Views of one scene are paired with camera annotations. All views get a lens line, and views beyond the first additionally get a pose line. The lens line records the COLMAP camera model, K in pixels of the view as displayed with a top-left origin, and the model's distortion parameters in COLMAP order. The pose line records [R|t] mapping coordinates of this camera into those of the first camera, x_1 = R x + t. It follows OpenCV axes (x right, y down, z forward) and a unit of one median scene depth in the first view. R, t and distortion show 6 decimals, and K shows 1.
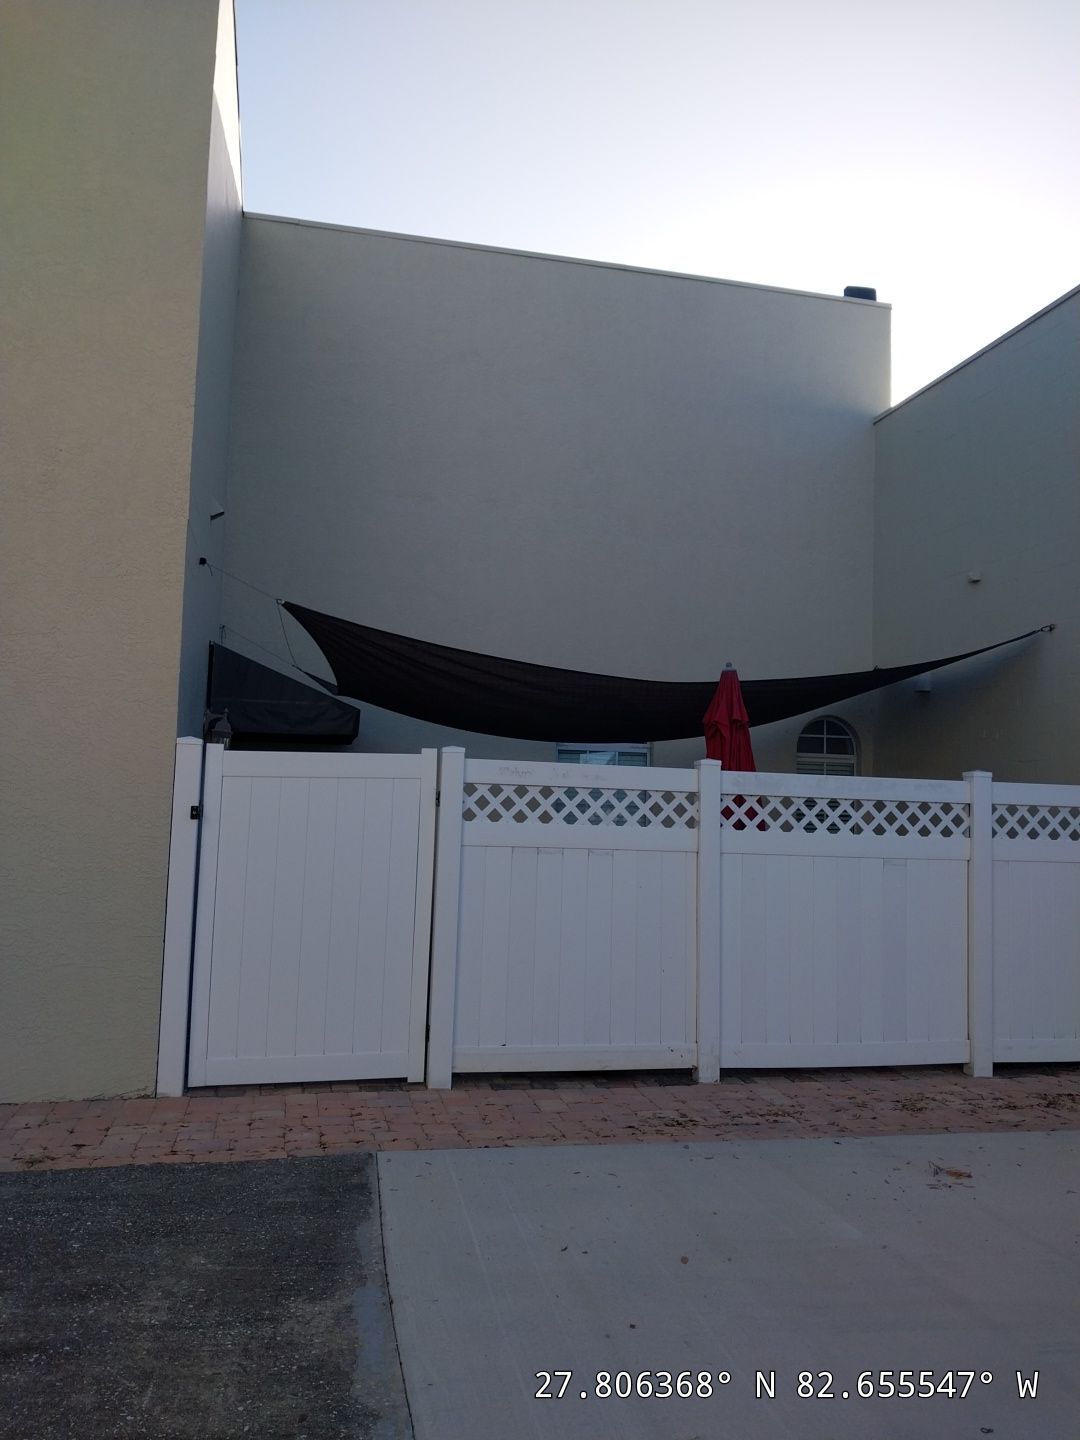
lens RADIAL K [[1102.5, 0, 558.4], [0, 1102.5, 720.6], [0, 0, 1]] dist [-0.001813, 0.002256]
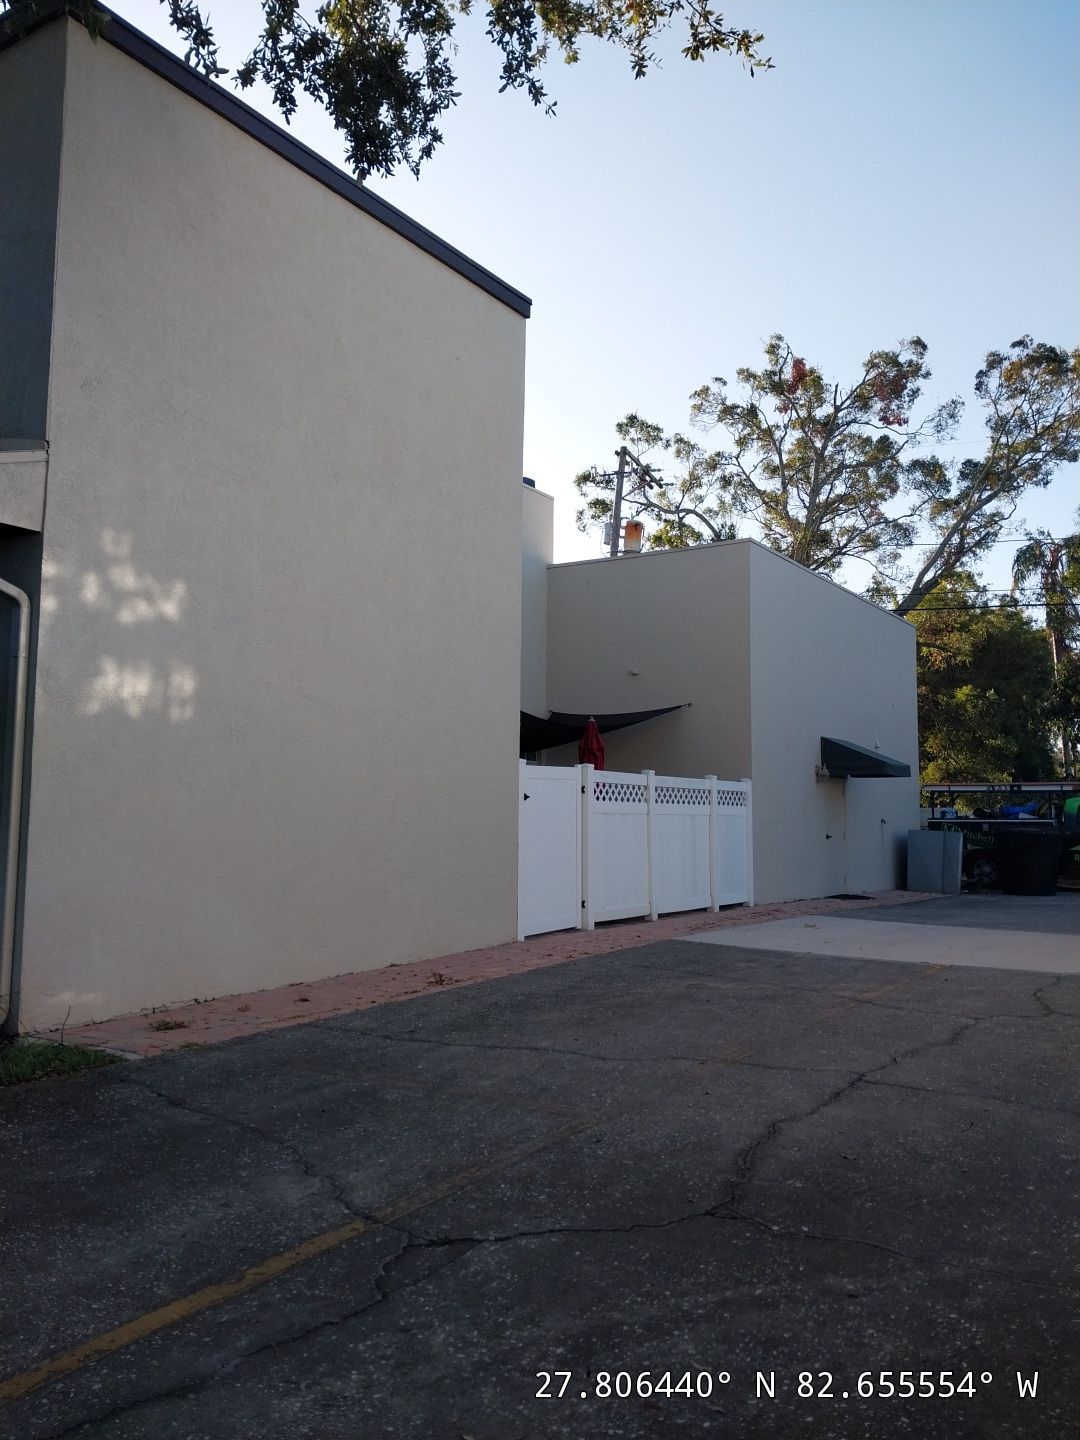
lens RADIAL K [[1102.5, 0, 558.4], [0, 1102.5, 720.6], [0, 0, 1]] dist [-0.001813, 0.002256]
pose [[0.703474, 0.047322, 0.709144, -1.265369], [-0.082350, 0.996488, 0.015196, -0.063738], [-0.705934, -0.069088, 0.704900, -0.295176]]
